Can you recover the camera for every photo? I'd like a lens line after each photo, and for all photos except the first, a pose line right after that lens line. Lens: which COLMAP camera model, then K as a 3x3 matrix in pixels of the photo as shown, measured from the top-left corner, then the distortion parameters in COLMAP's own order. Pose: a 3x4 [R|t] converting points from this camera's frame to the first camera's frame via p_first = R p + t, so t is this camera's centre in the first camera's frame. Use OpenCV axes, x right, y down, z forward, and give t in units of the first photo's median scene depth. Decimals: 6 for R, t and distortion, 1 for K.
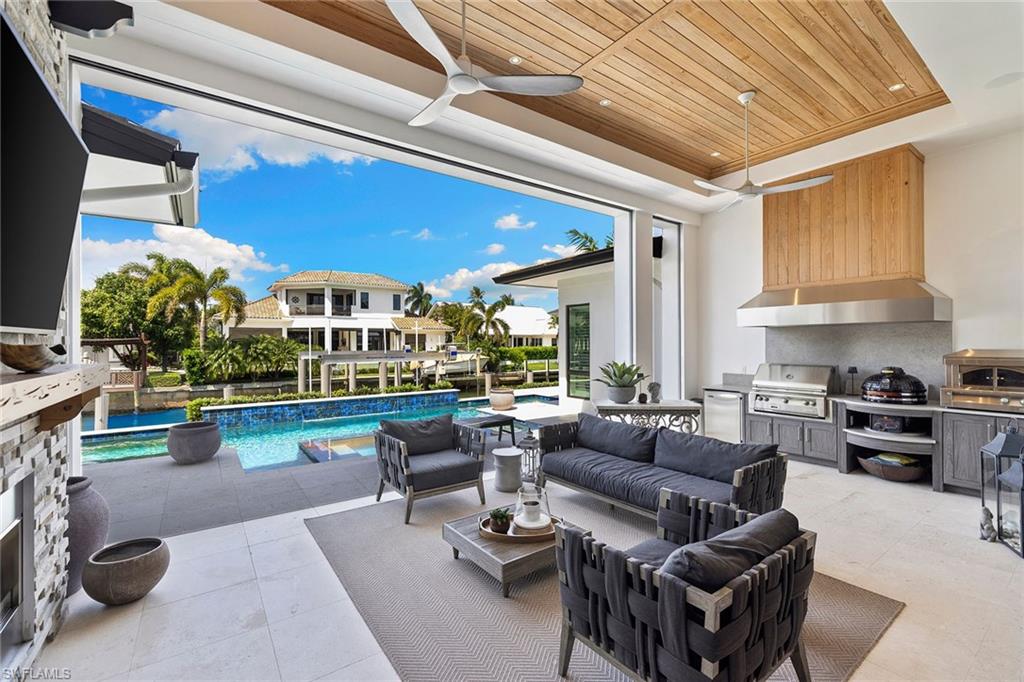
lens RADIAL K [[427.4, 0, 512.0], [0, 427.4, 341.0], [0, 0, 1]] dist [-0.000354, -0.000032]
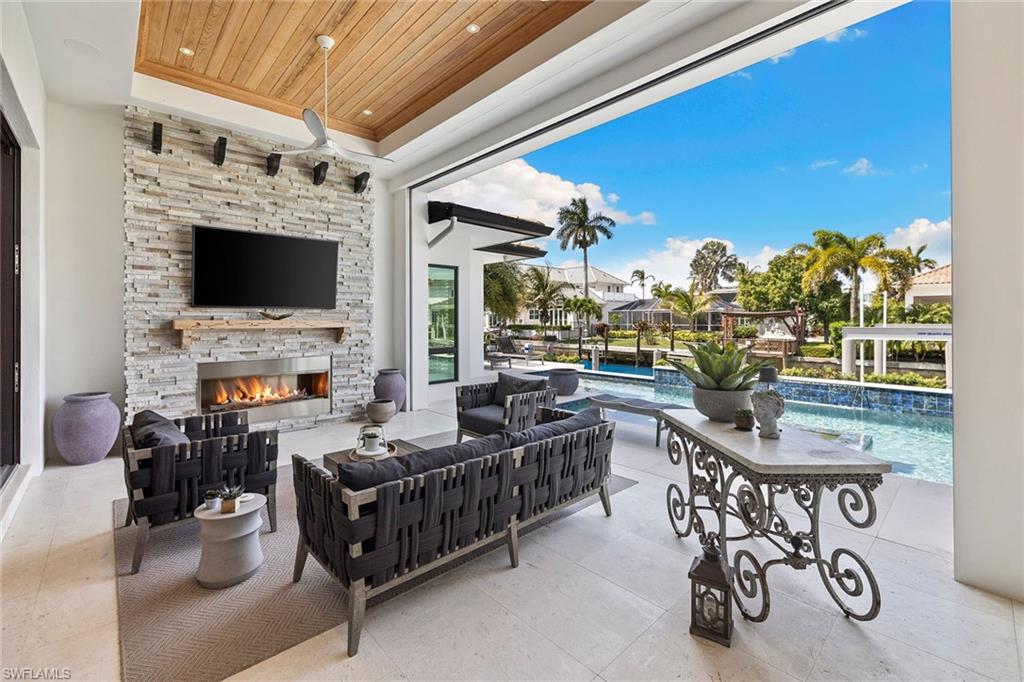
lens RADIAL K [[440.4, 0, 509.7], [0, 440.4, 321.8], [0, 0, 1]] dist [0.001338, 0.000082]
pose [[0.123318, 0.009032, -0.992326, 0.165308], [0.011184, 0.999882, 0.010490, 0.001613], [0.992304, -0.012392, 0.123203, 0.132529]]
